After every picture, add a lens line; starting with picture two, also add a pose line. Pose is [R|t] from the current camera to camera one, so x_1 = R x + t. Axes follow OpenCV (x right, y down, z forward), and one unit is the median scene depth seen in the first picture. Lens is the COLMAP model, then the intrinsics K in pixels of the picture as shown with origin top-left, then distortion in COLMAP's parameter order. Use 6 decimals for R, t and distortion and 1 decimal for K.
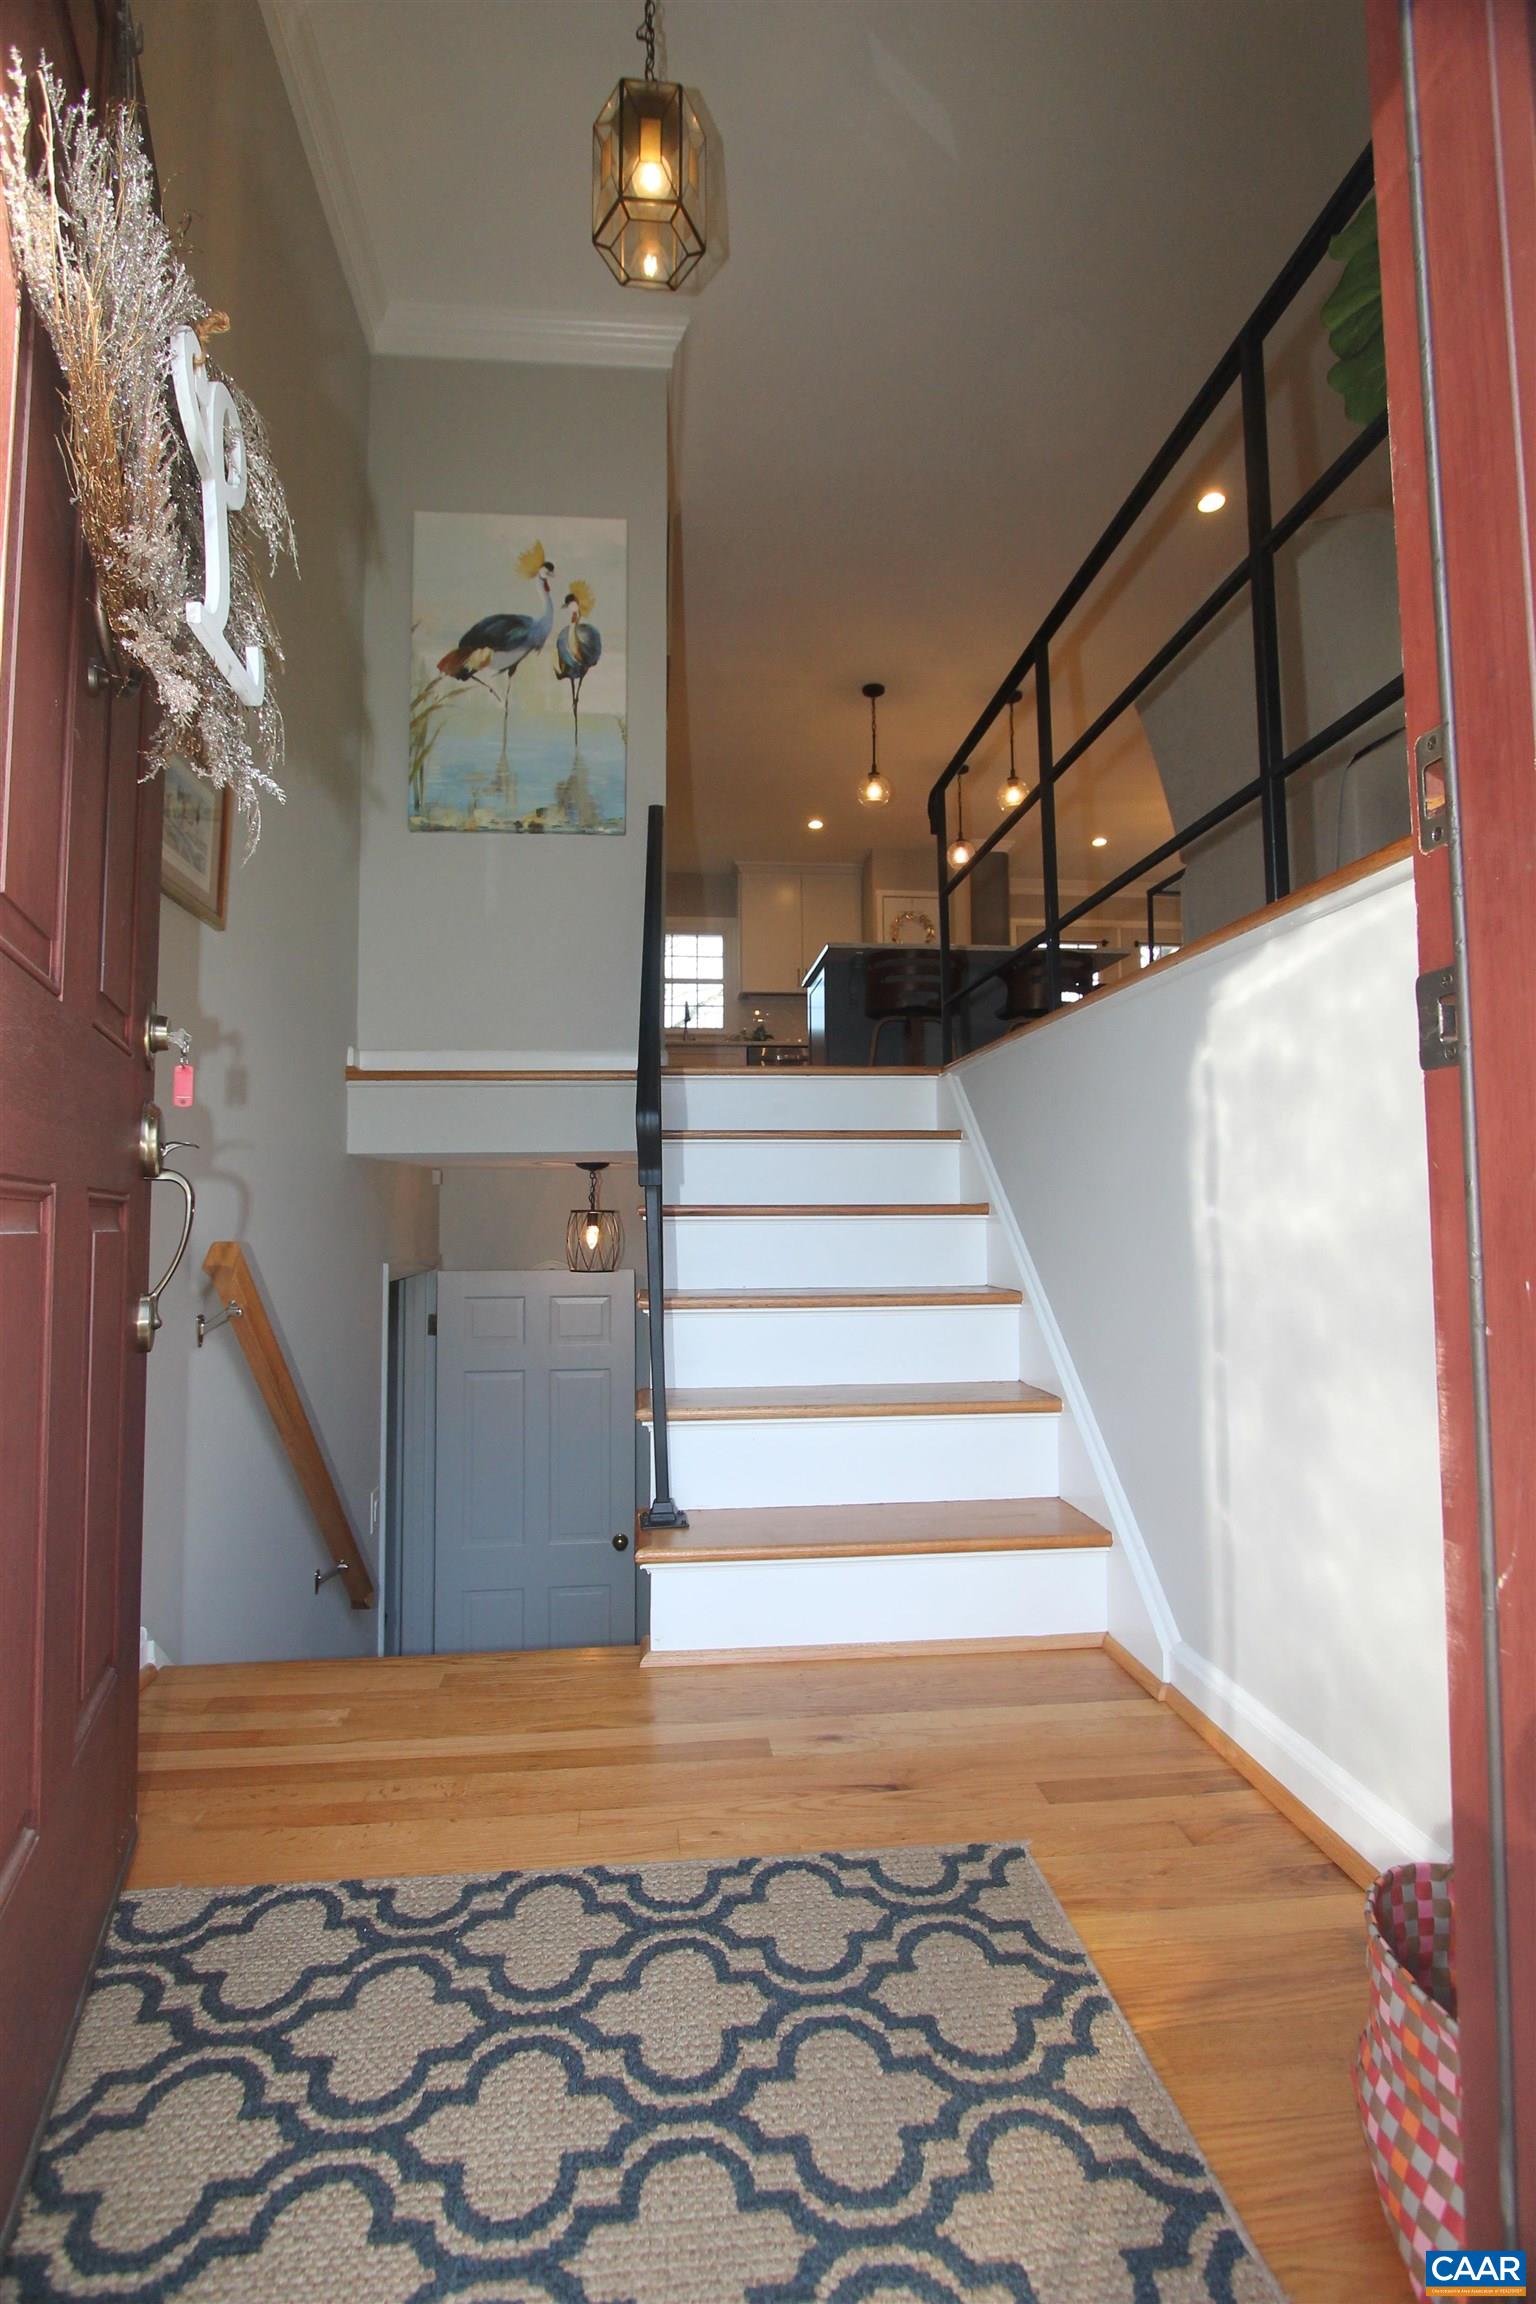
lens RADIAL K [[1078.7, 0, 760.9], [0, 1078.7, 1148.4], [0, 0, 1]] dist [-0.019216, 0.001219]
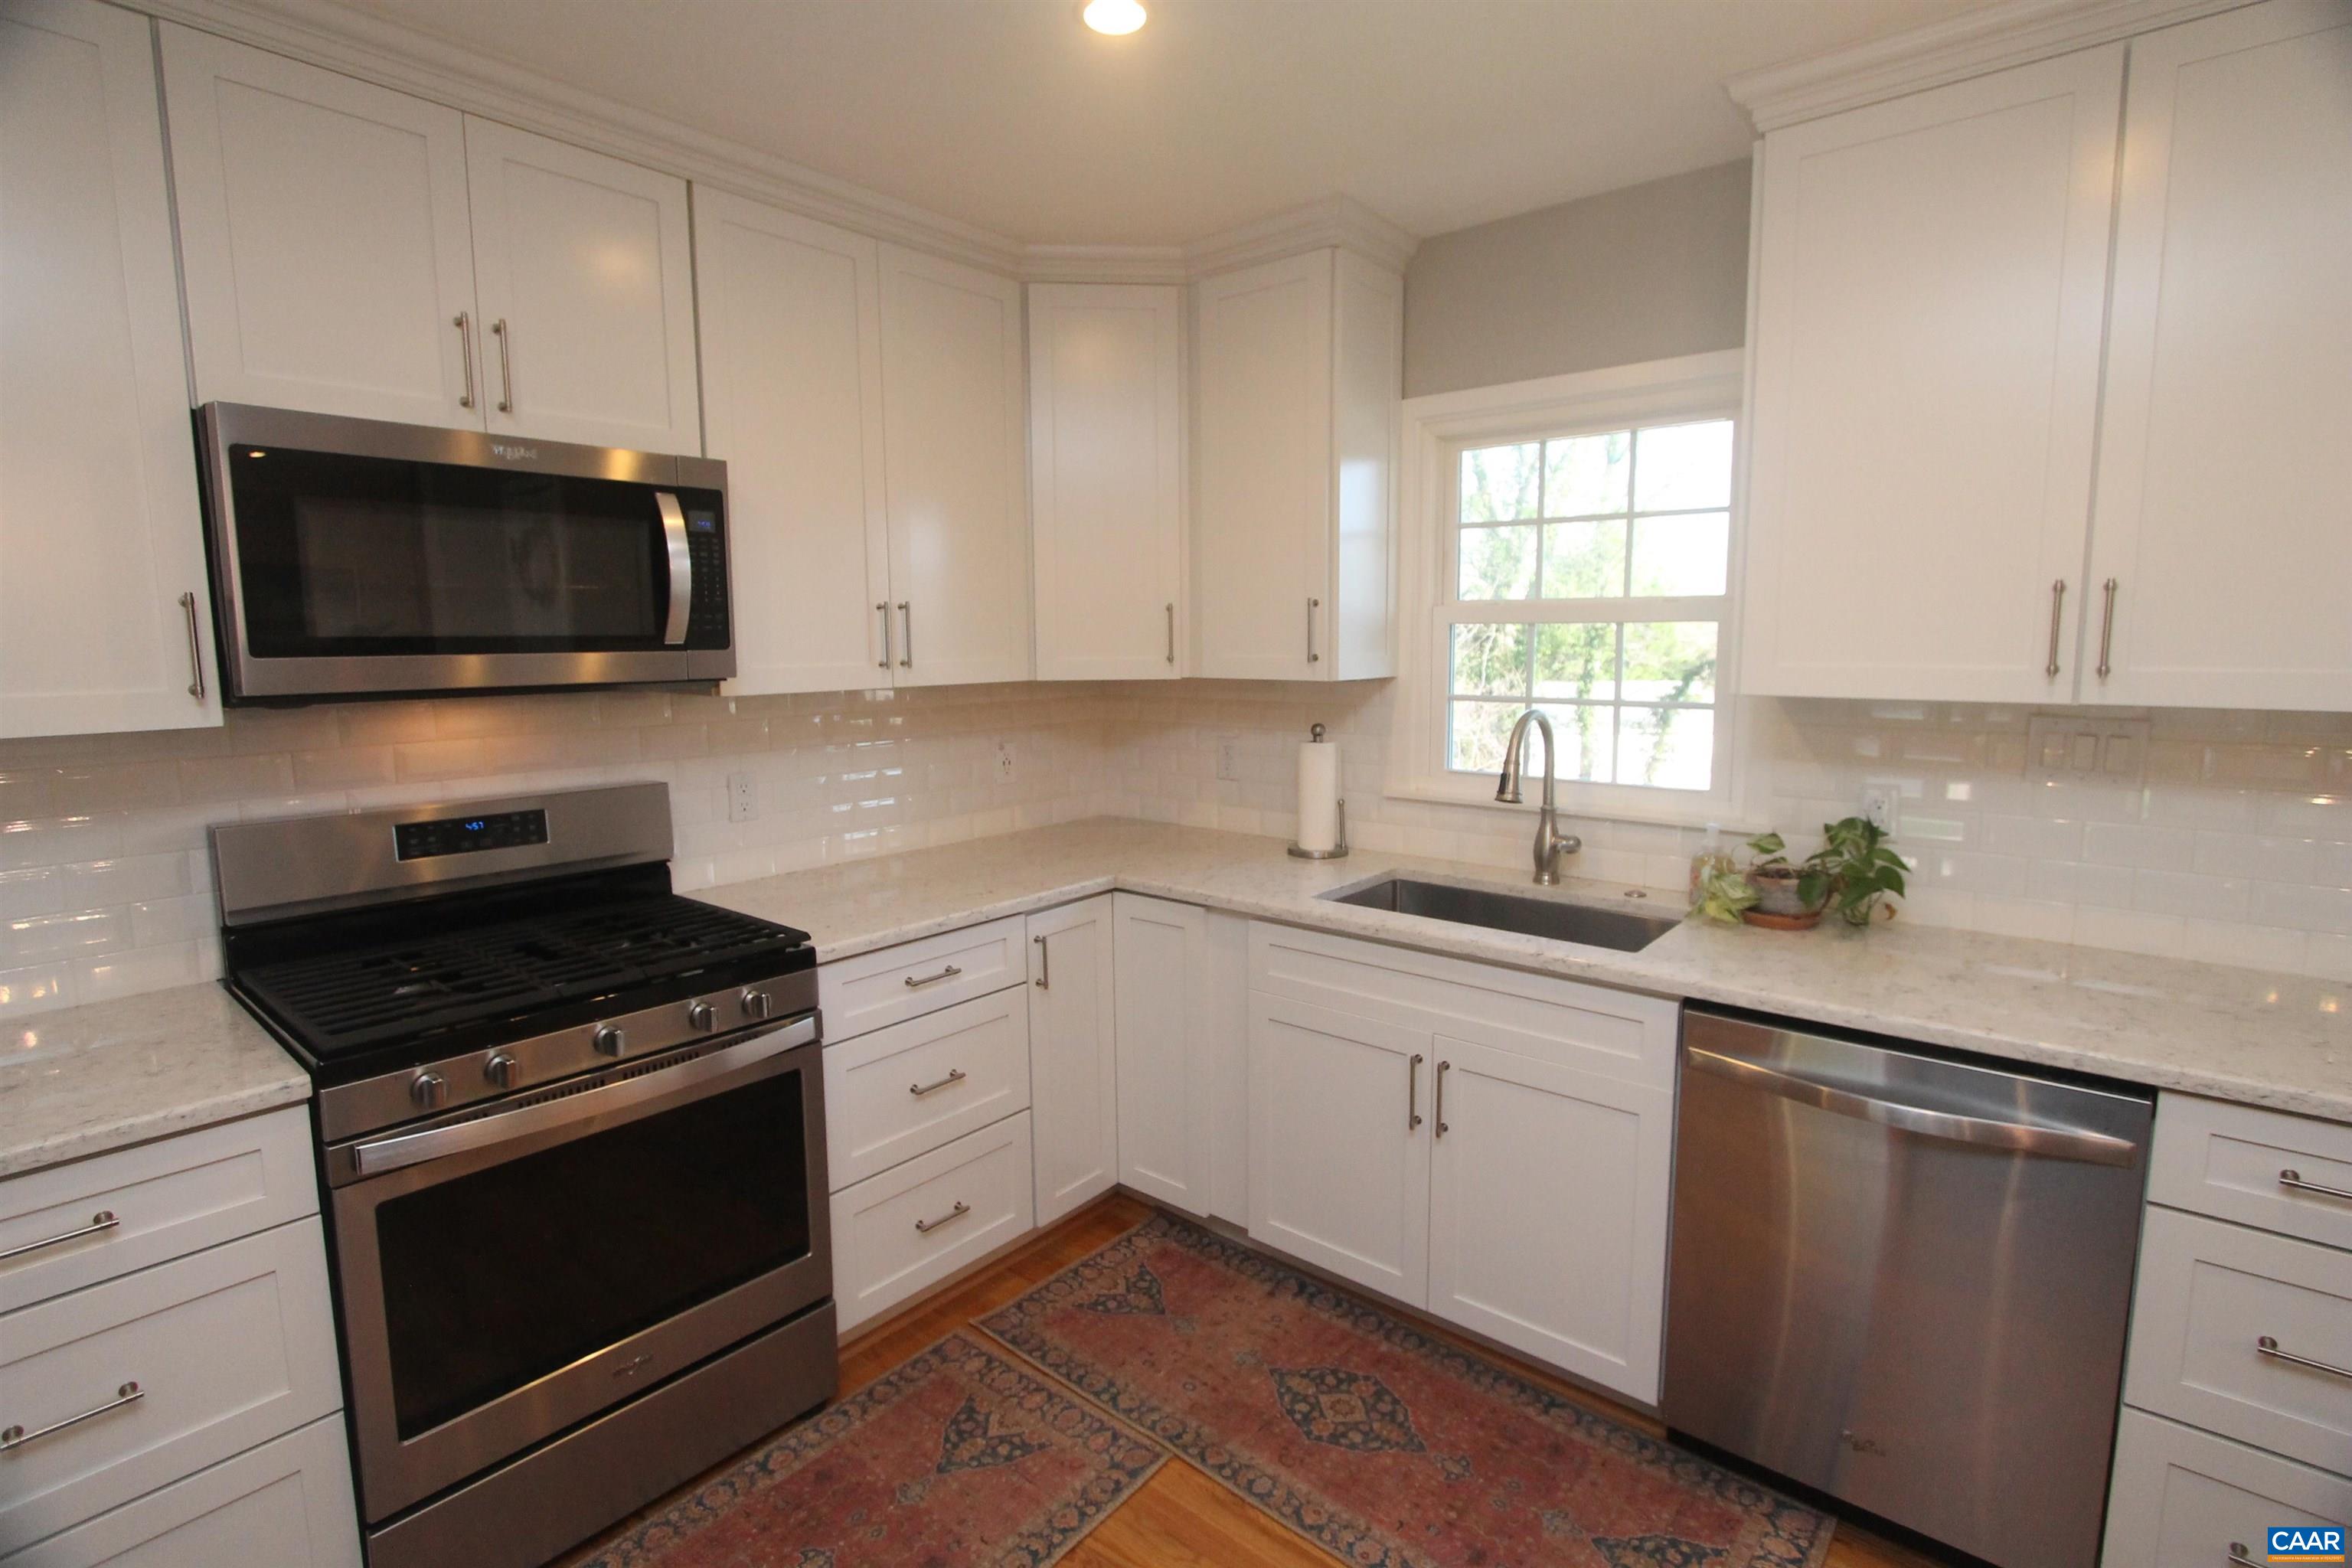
lens RADIAL K [[1101.2, 0, 1181.8], [0, 1101.2, 765.9], [0, 0, 1]] dist [-0.019216, 0.001219]
pose [[0.698159, 0.086418, -0.710708, 0.063952], [0.050766, 0.984214, 0.169543, -0.168949], [0.714141, -0.154448, 0.682751, 0.725381]]
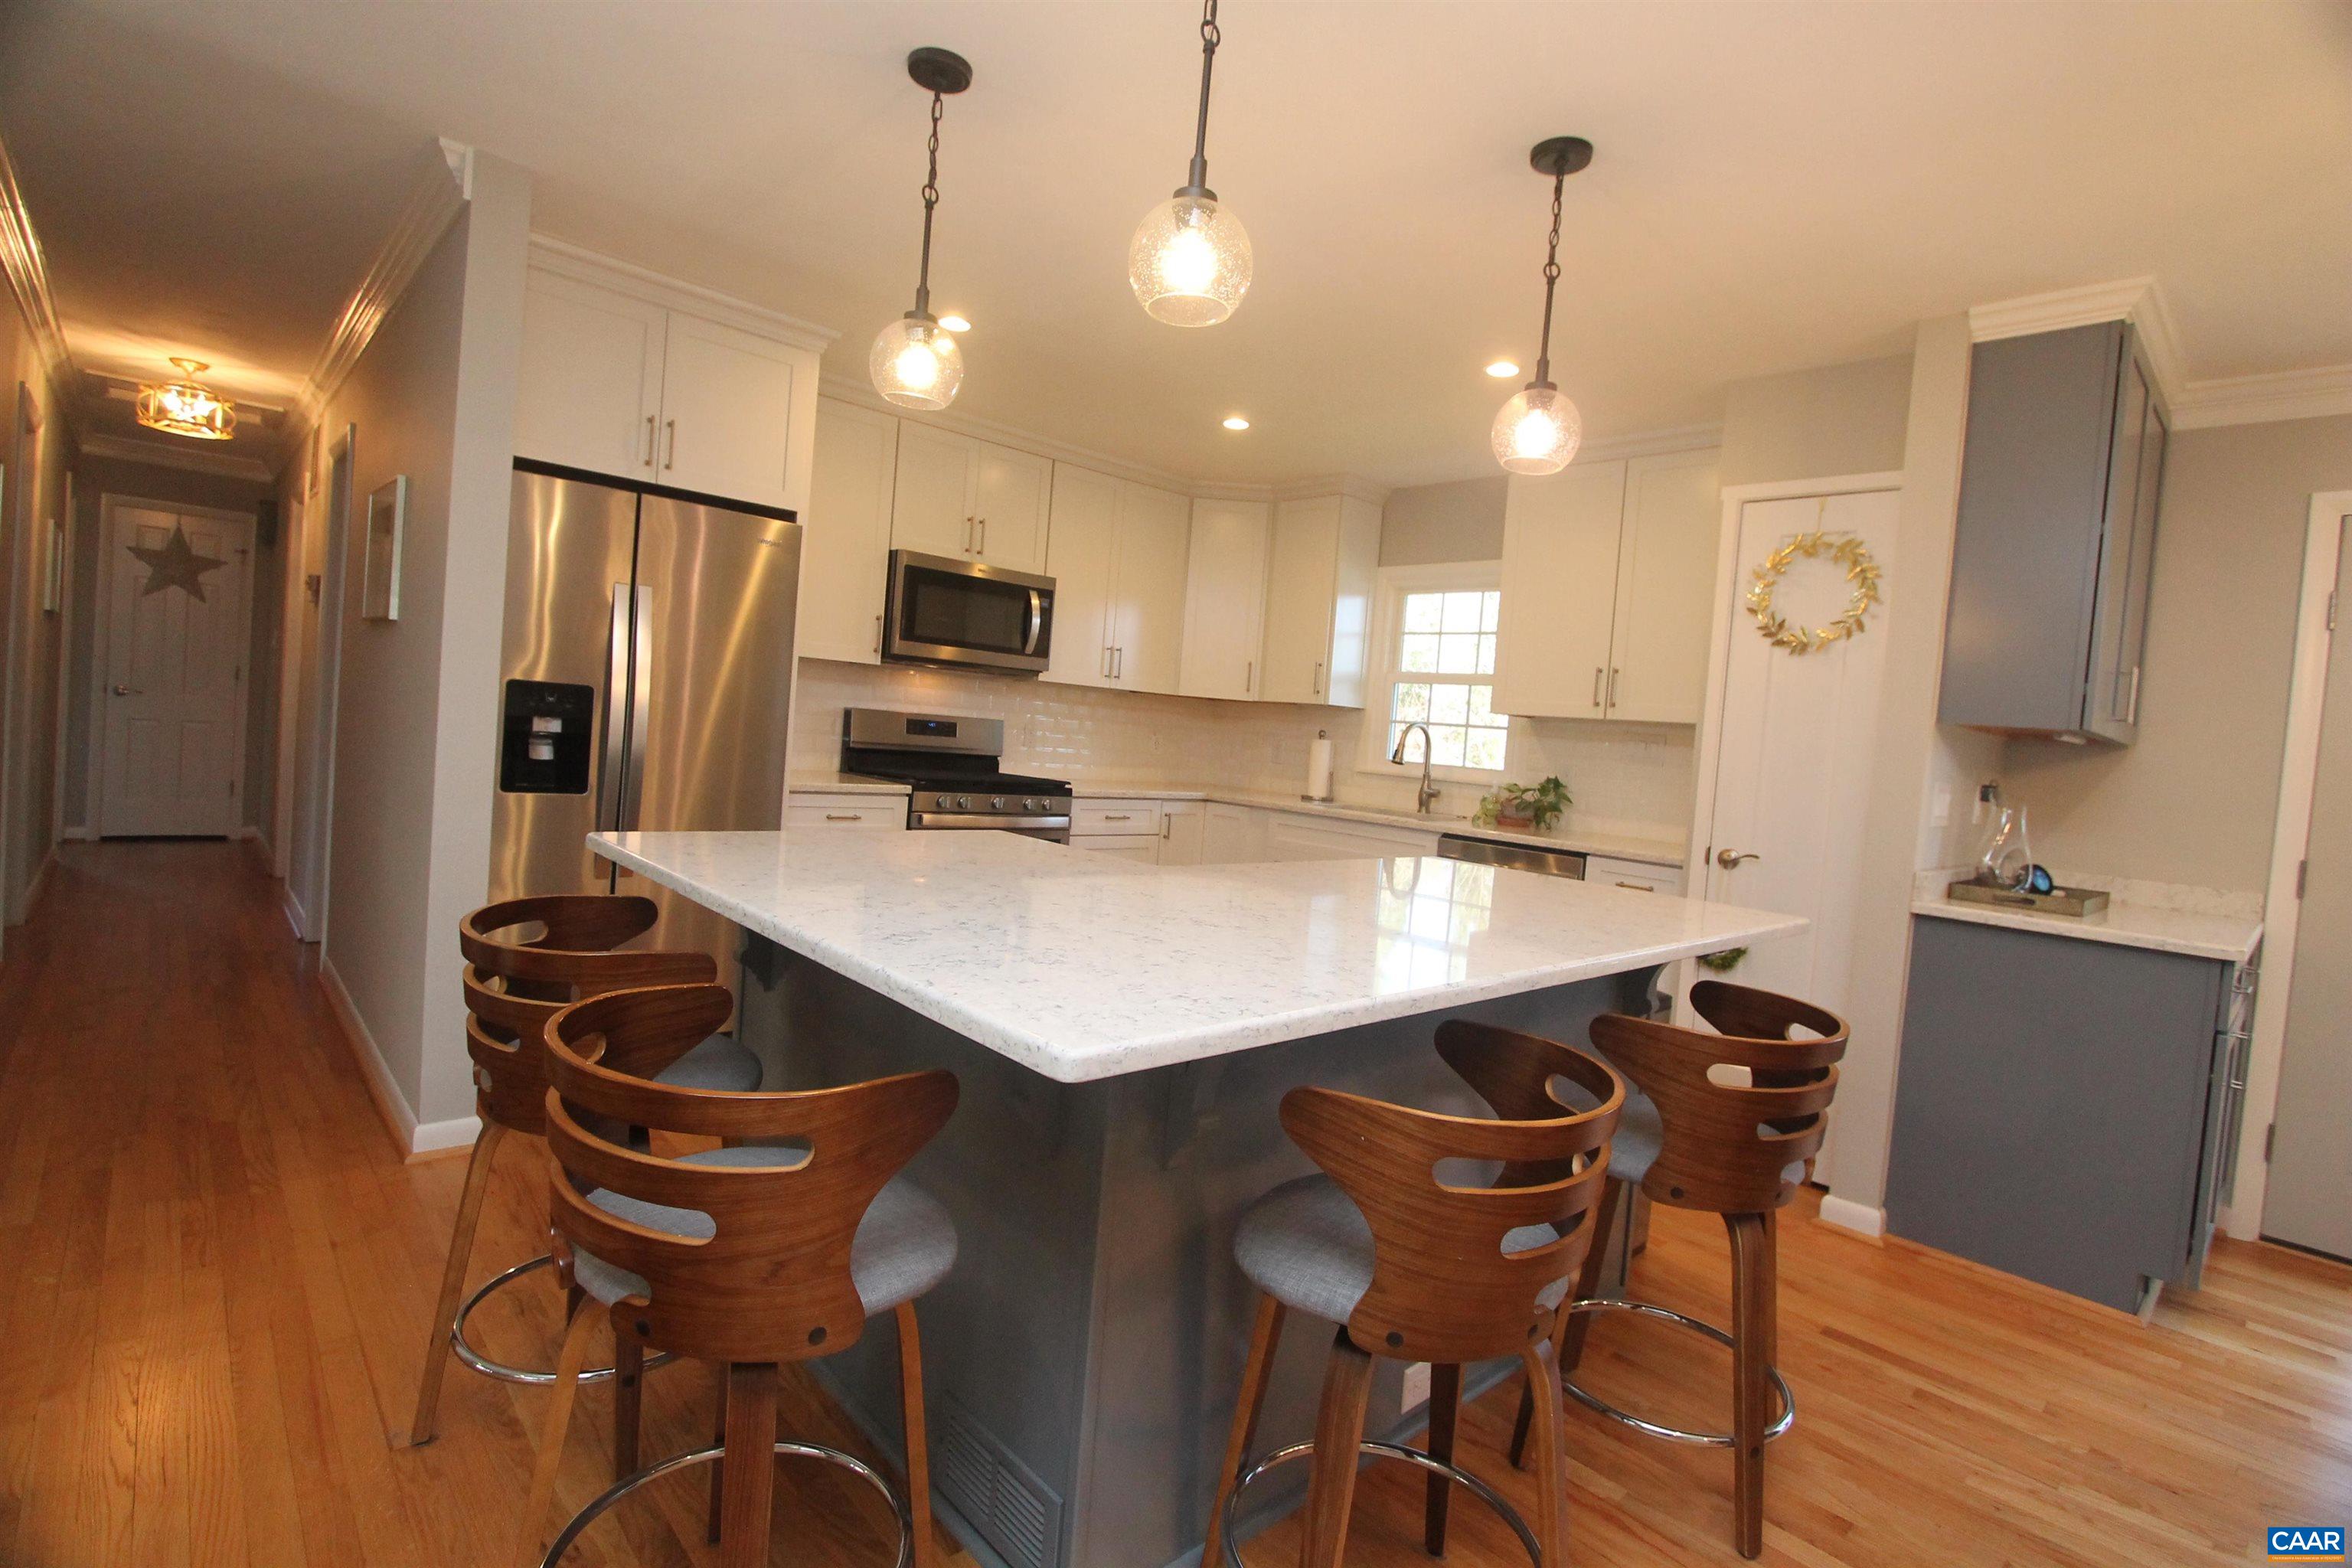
lens RADIAL K [[1101.2, 0, 1177.9], [0, 1101.2, 769.8], [0, 0, 1]] dist [-0.019216, 0.001219]
pose [[0.601428, 0.084725, -0.794421, 0.294857], [-0.030614, 0.996075, 0.083054, -0.151295], [0.798340, -0.025630, 0.601661, 0.548059]]
